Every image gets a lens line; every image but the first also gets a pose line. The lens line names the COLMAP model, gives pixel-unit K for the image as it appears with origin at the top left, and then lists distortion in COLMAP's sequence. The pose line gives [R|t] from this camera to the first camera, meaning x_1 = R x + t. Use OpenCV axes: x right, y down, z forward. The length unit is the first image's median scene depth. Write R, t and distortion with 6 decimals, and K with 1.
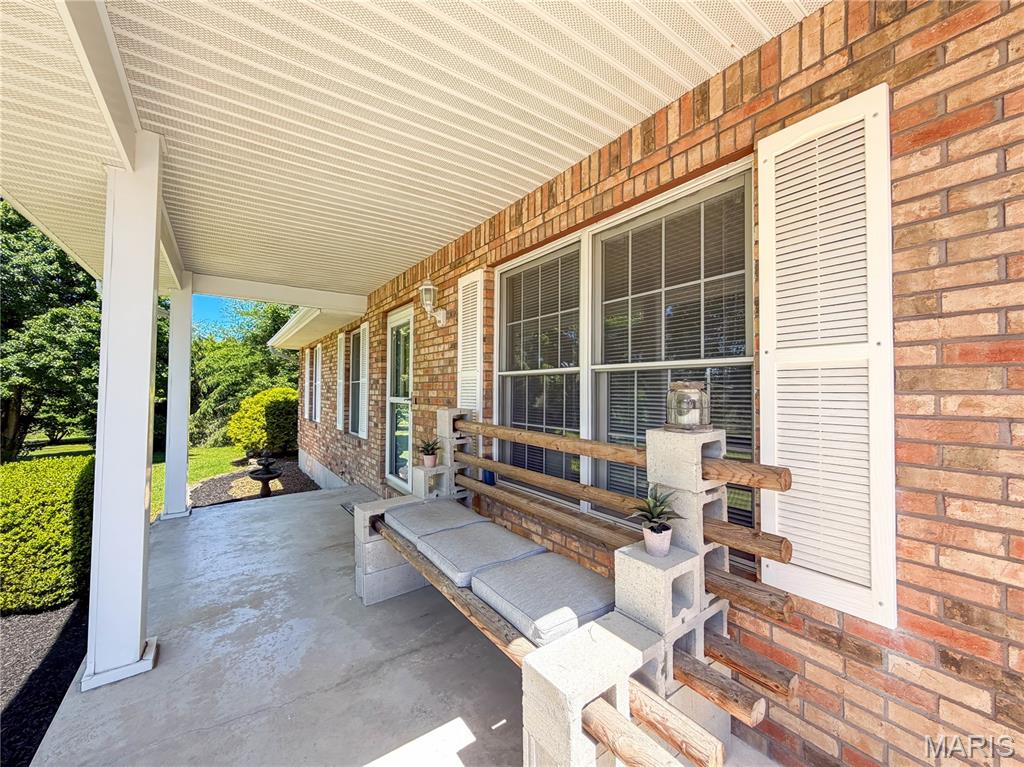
lens RADIAL K [[411.6, 0, 512.0], [0, 411.6, 383.5], [0, 0, 1]] dist [0.000838, 0.000052]
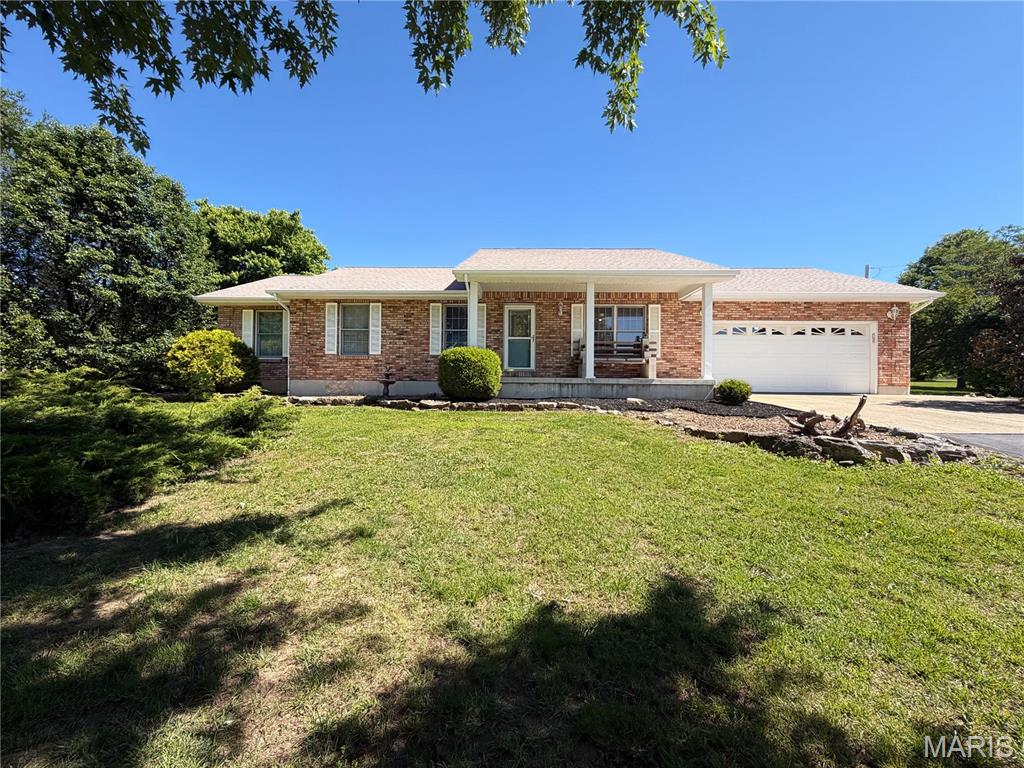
lens RADIAL K [[411.6, 0, 512.0], [0, 411.6, 384.0], [0, 0, 1]] dist [0.000838, 0.000052]
pose [[0.574721, -0.015604, 0.818201, -3.420160], [-0.015670, 0.999425, 0.030067, 0.354187], [-0.818199, -0.030101, 0.574146, -0.683606]]
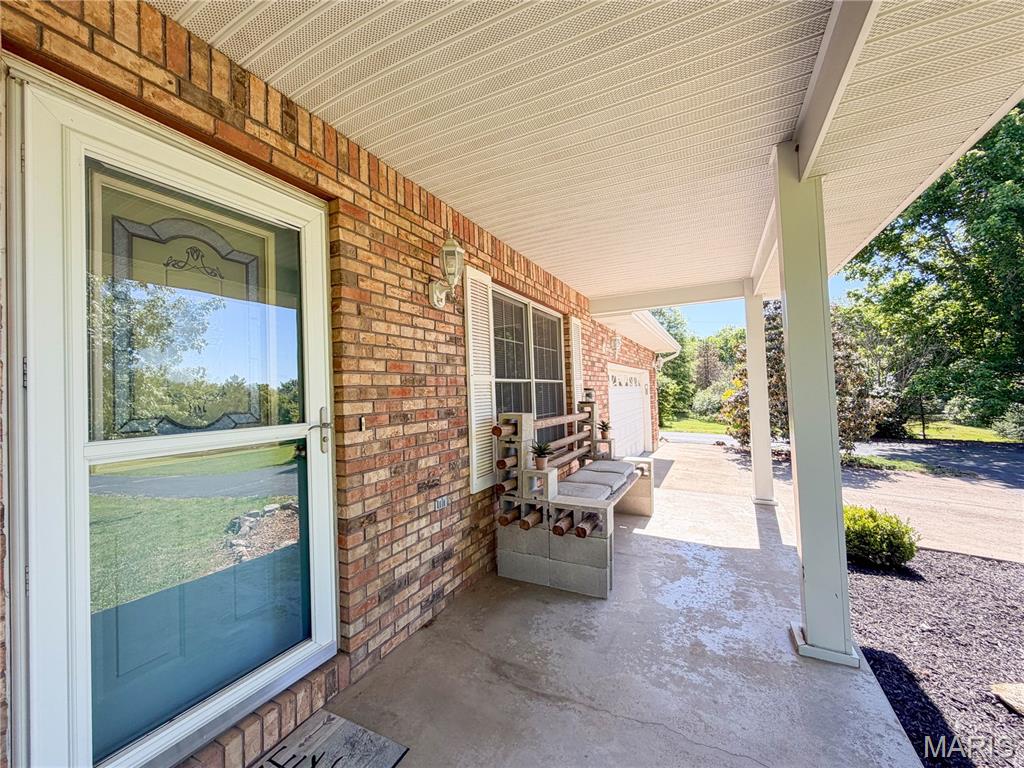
lens RADIAL K [[407.0, 0, 512.0], [0, 407.0, 384.0], [0, 0, 1]] dist [-0.000433, -0.000003]
pose [[-0.469406, 0.029235, 0.882498, -0.899551], [0.016660, 0.999567, -0.024251, 0.012550], [-0.882825, 0.003319, -0.469690, 1.302726]]
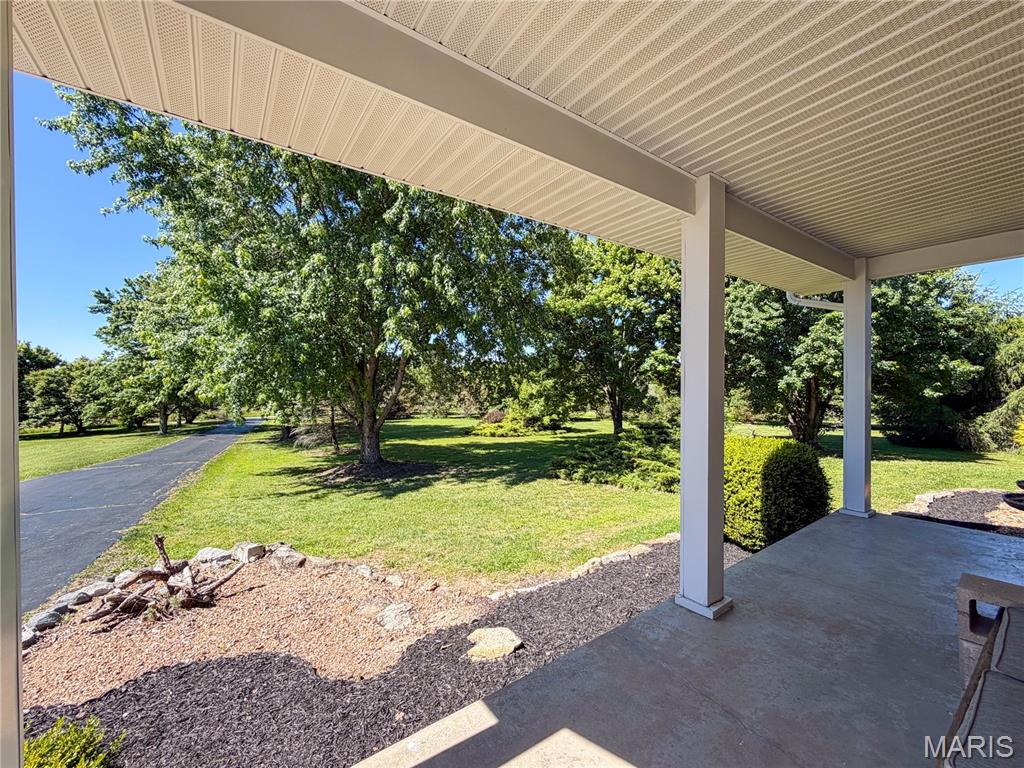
lens RADIAL K [[407.0, 0, 512.0], [0, 407.0, 384.0], [0, 0, 1]] dist [-0.000433, -0.000003]
pose [[0.009949, 0.001701, -0.999949, 0.179646], [0.018969, 0.999818, 0.001890, -0.003877], [0.999771, -0.018987, 0.009915, 0.242384]]
